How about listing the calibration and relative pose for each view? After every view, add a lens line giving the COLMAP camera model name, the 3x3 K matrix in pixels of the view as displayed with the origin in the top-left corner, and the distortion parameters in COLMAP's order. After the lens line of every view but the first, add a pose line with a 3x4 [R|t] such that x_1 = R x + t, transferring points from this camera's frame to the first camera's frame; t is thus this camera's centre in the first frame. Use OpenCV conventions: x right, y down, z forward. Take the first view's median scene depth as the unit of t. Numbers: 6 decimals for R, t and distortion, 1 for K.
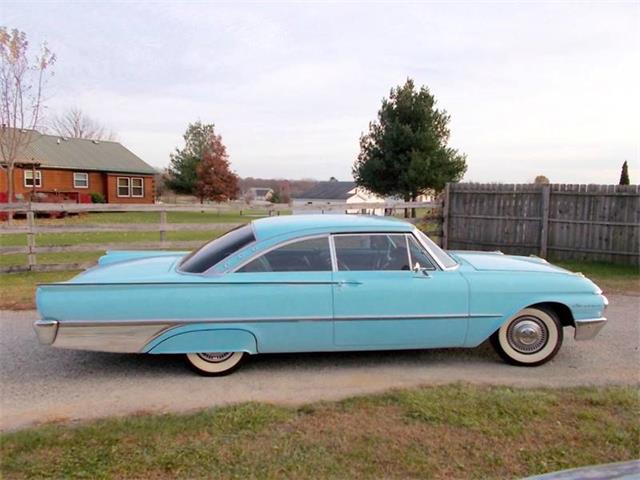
lens RADIAL K [[495.9, 0, 317.6], [0, 495.9, 238.5], [0, 0, 1]] dist [0.024065, -0.024319]
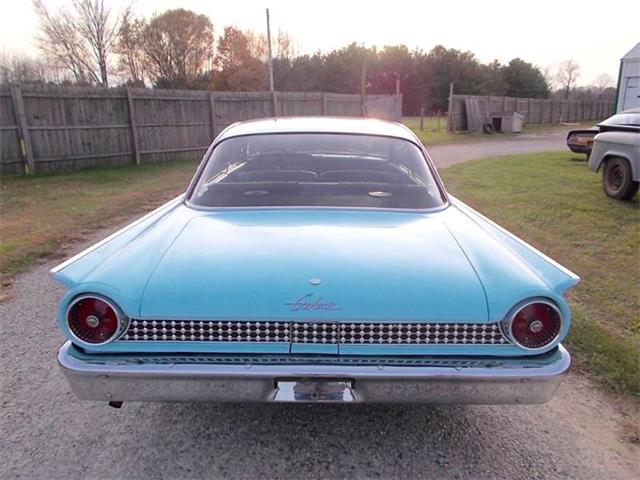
lens RADIAL K [[495.9, 0, 317.6], [0, 495.9, 238.5], [0, 0, 1]] dist [0.024065, -0.024319]
pose [[0.130215, -0.271595, 0.953562, -0.161168], [0.099380, 0.960482, 0.259995, -0.013346], [-0.986493, 0.060910, 0.152060, 0.184335]]
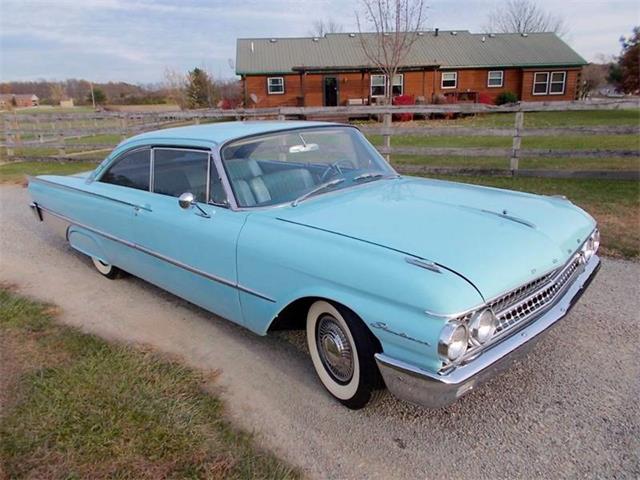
lens RADIAL K [[495.9, 0, 317.6], [0, 495.9, 238.5], [0, 0, 1]] dist [0.024065, -0.024319]
pose [[0.616031, 0.186160, -0.765409, 0.152660], [-0.032329, 0.976830, 0.211561, -0.007729], [0.787058, -0.105583, 0.607776, 0.125693]]
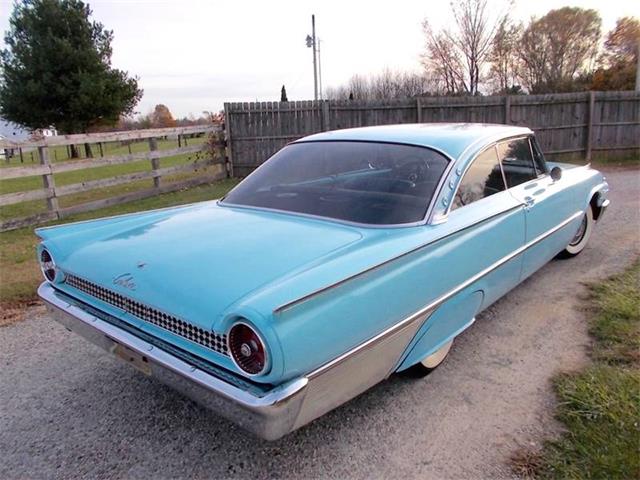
lens RADIAL K [[495.9, 0, 317.6], [0, 495.9, 238.5], [0, 0, 1]] dist [0.024065, -0.024319]
pose [[0.741262, -0.195842, 0.642009, -0.124802], [0.108026, 0.978827, 0.173861, -0.004678], [-0.662466, -0.059522, 0.746724, 0.109023]]
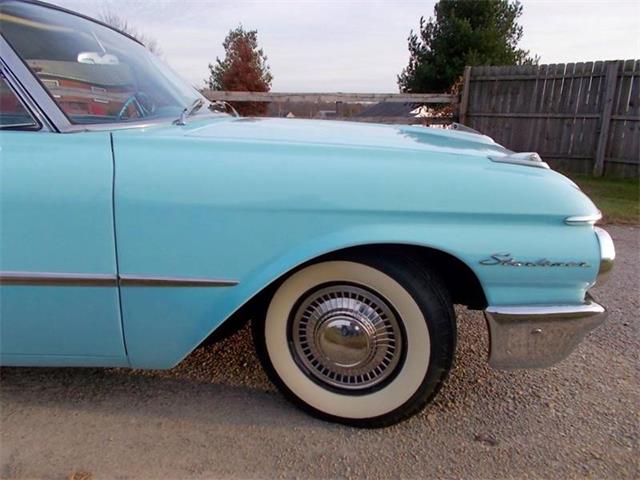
lens RADIAL K [[495.9, 0, 317.6], [0, 495.9, 238.5], [0, 0, 1]] dist [0.024065, -0.024319]
pose [[0.989177, 0.042096, -0.140558, 0.084457], [-0.020961, 0.988677, 0.148589, 0.014926], [0.145222, -0.144034, 0.978859, 0.129474]]
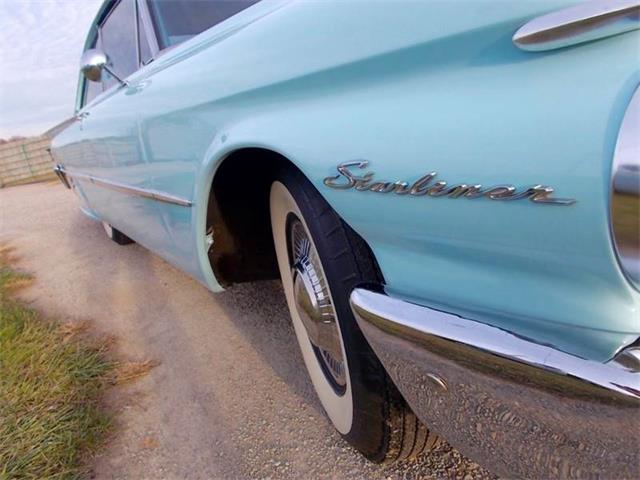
lens RADIAL K [[495.9, 0, 317.6], [0, 495.9, 238.5], [0, 0, 1]] dist [0.024065, -0.024319]
pose [[0.397453, 0.152890, -0.904796, 0.116210], [0.088921, 0.974964, 0.203808, 0.022866], [0.913304, -0.161460, 0.373907, 0.174741]]
